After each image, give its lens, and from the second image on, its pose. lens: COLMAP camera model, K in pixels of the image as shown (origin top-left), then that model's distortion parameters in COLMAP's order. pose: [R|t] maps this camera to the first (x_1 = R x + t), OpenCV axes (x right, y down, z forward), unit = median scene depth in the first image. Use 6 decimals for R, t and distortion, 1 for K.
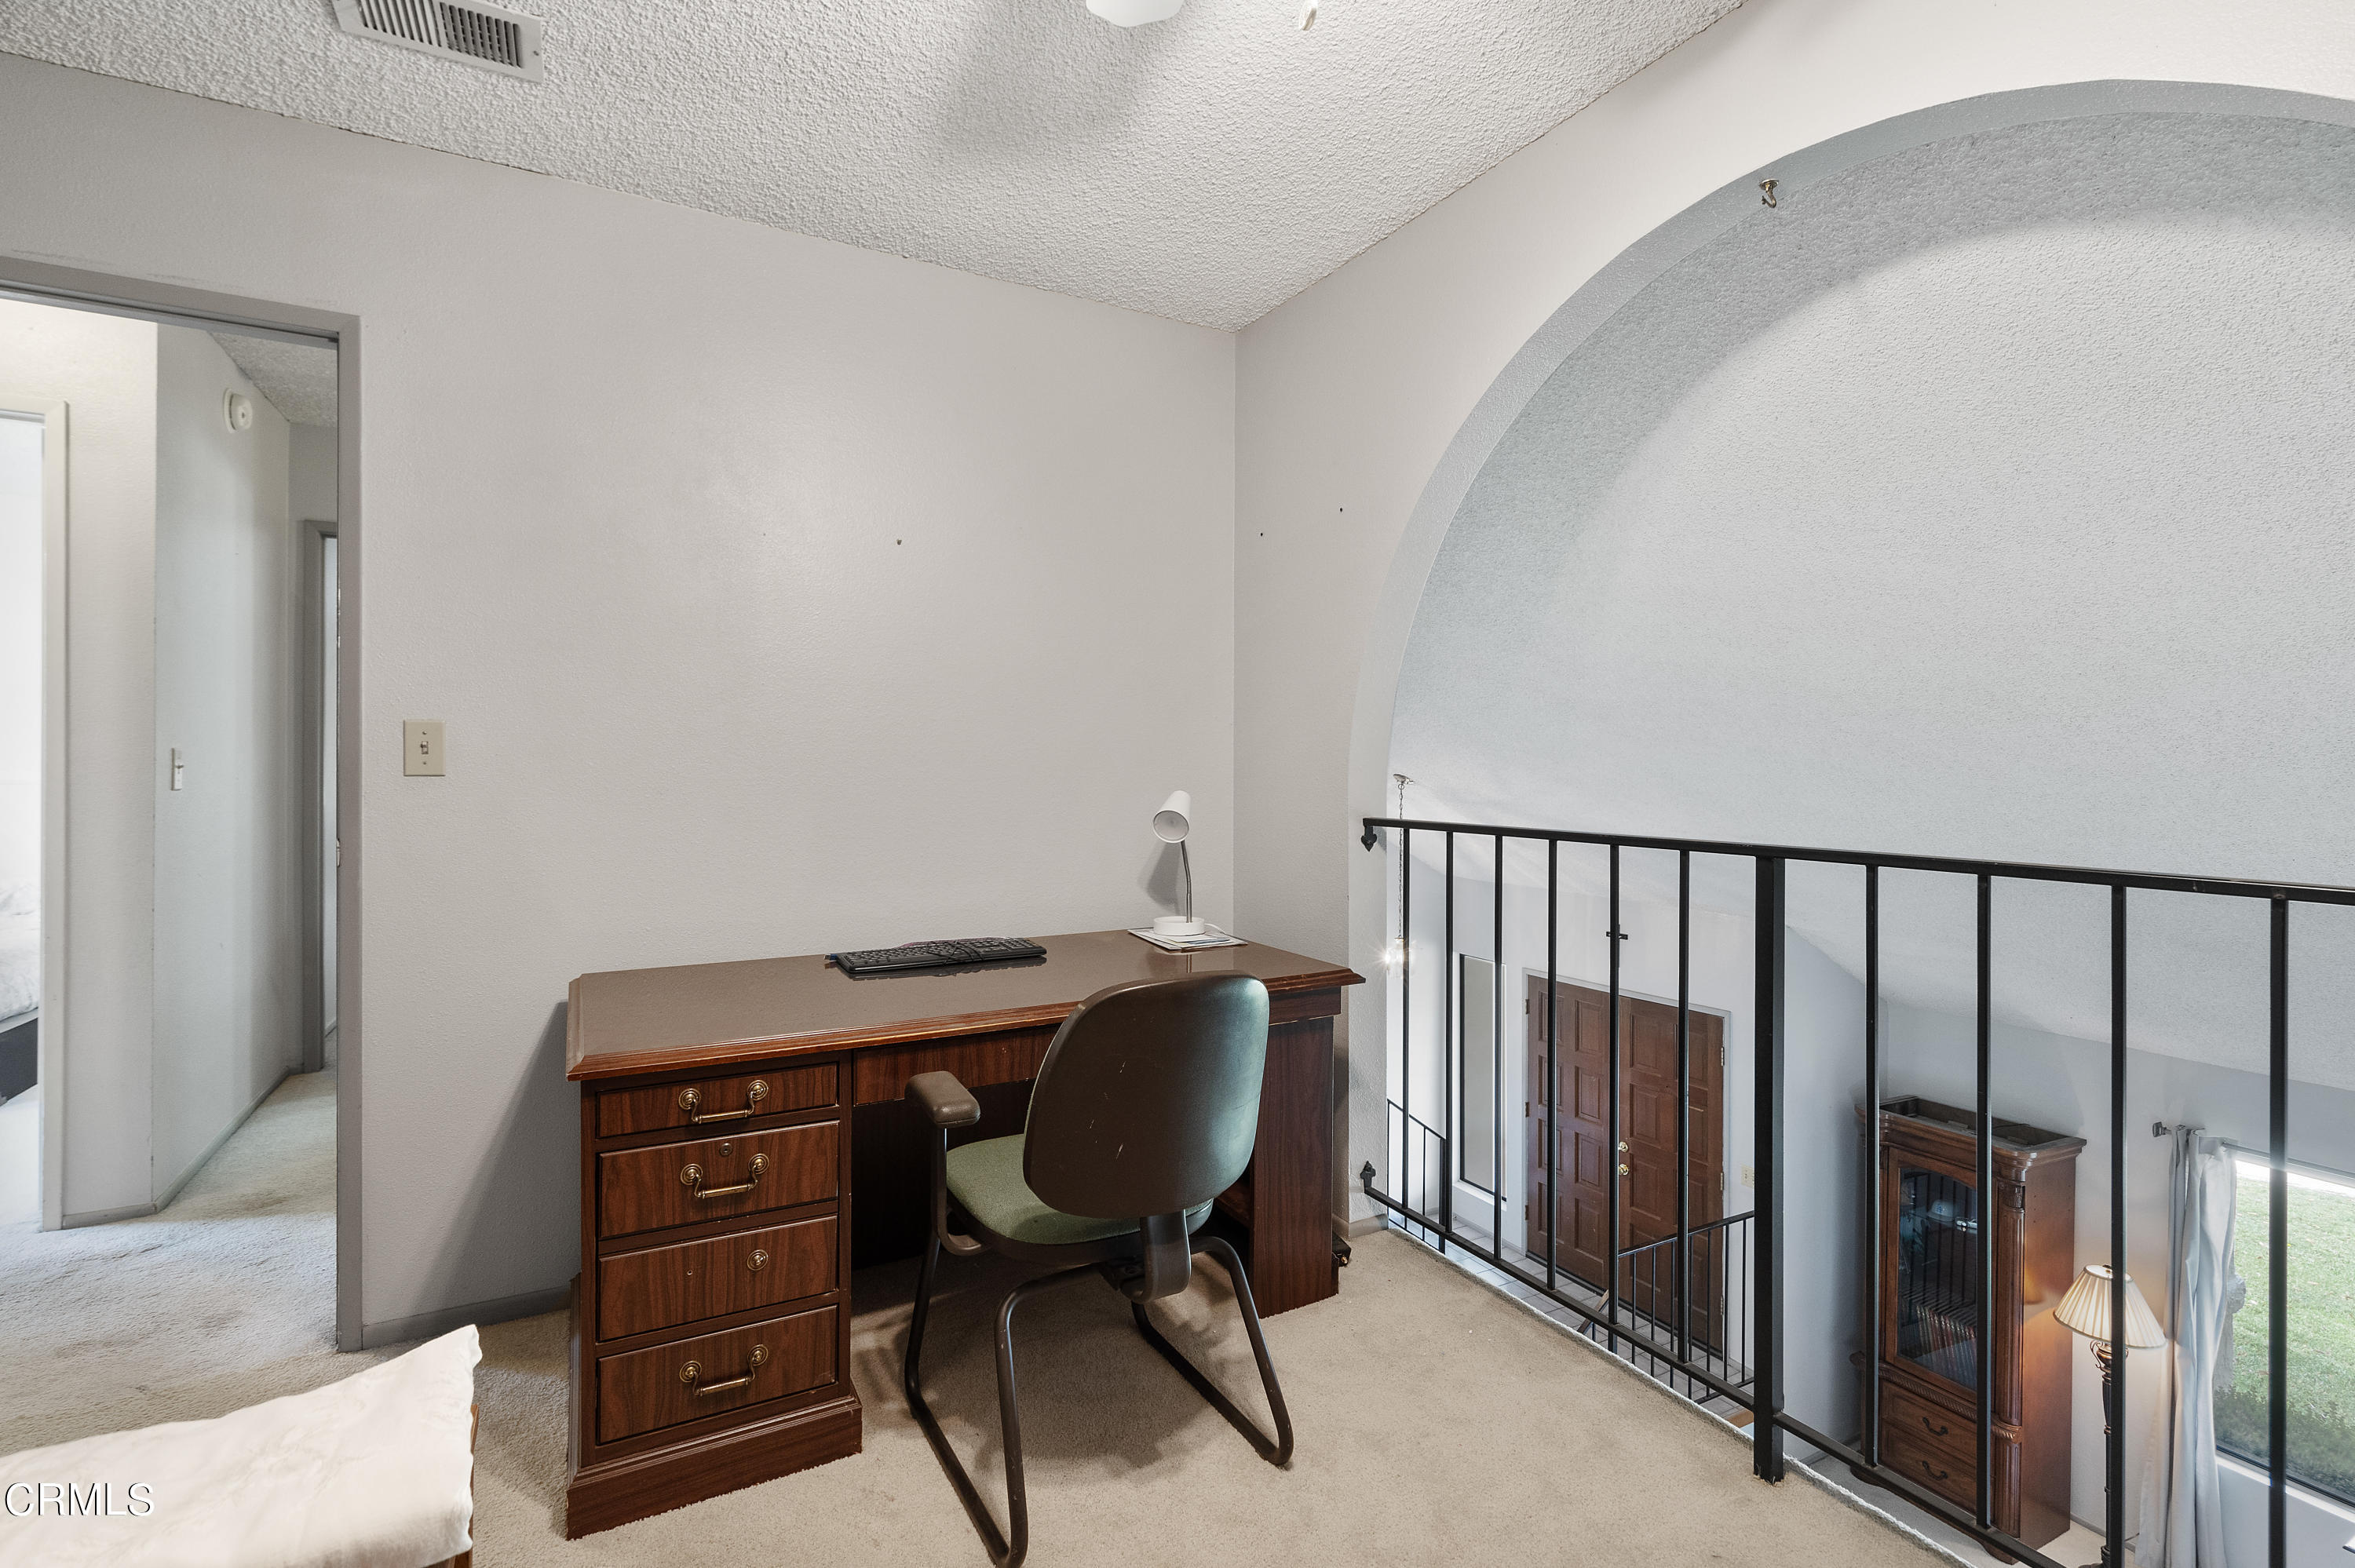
lens RADIAL K [[1075.8, 0, 1166.2], [0, 1075.8, 769.0], [0, 0, 1]] dist [-0.011808, 0.004416]
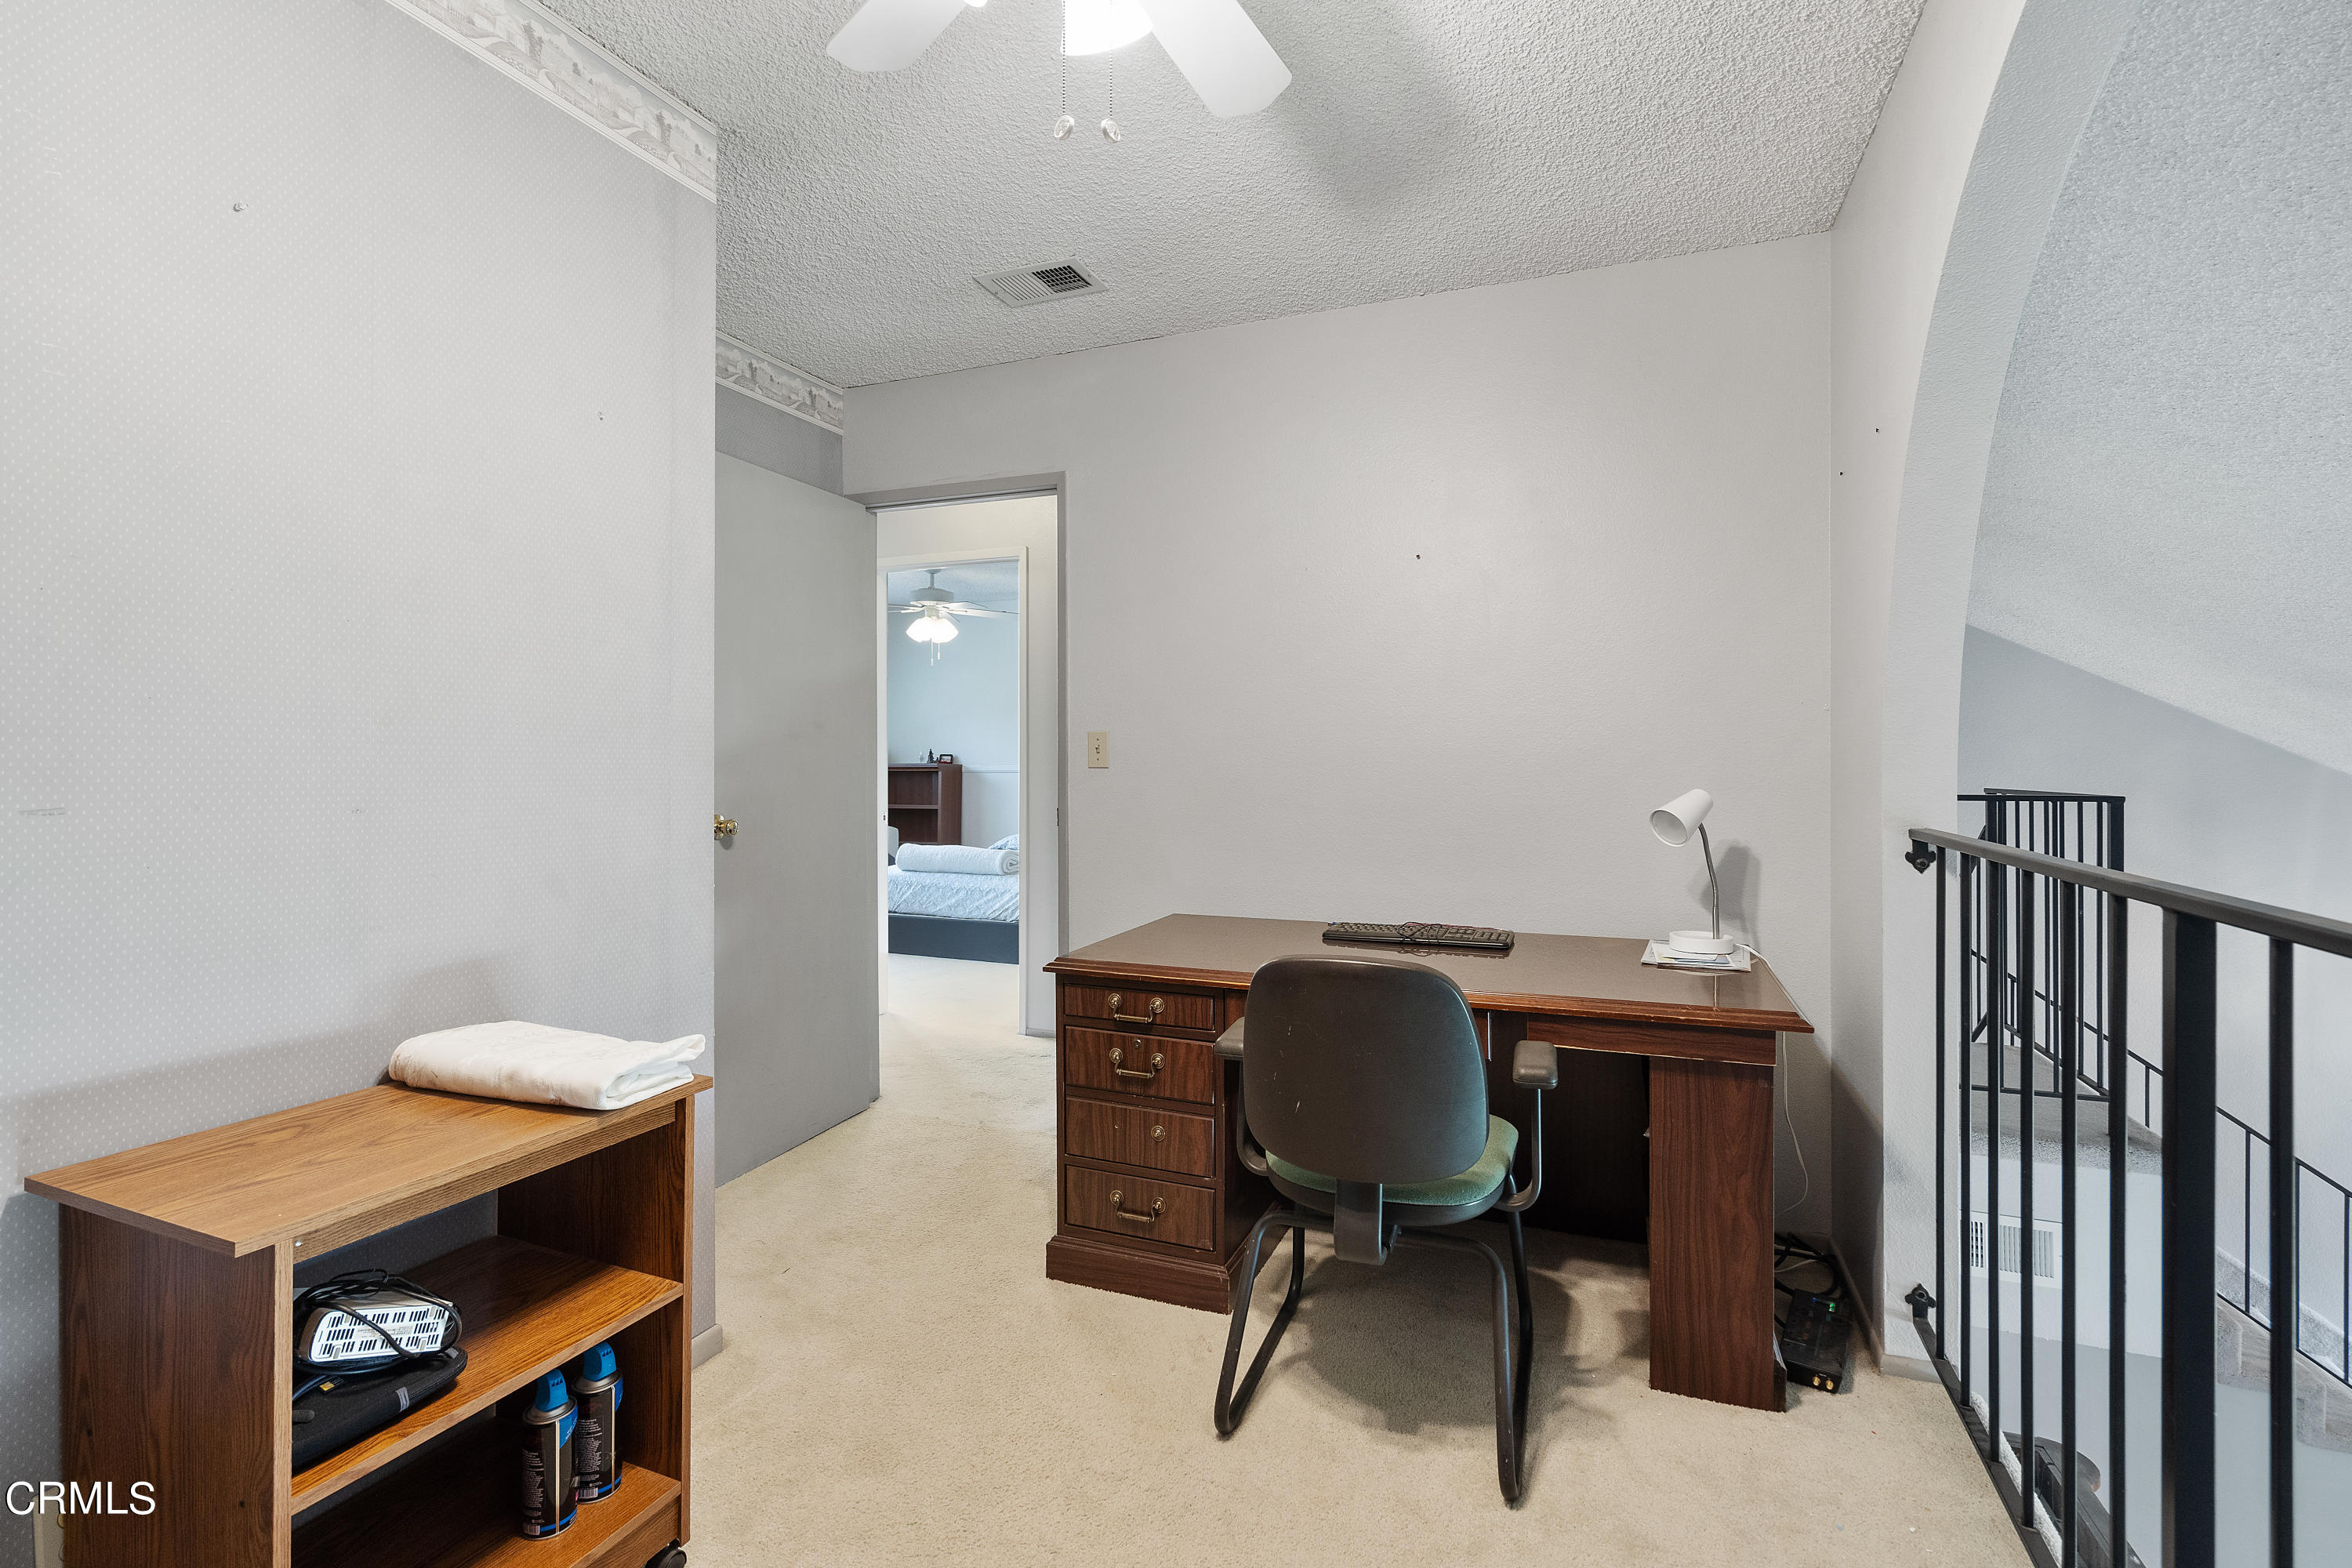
lens RADIAL K [[1074.6, 0, 1177.4], [0, 1074.6, 769.1], [0, 0, 1]] dist [-0.011808, 0.004416]
pose [[0.623223, 0.002999, -0.782038, 0.651308], [0.000401, 0.999991, 0.004154, 0.001095], [0.782044, -0.002902, 0.623216, 0.184769]]
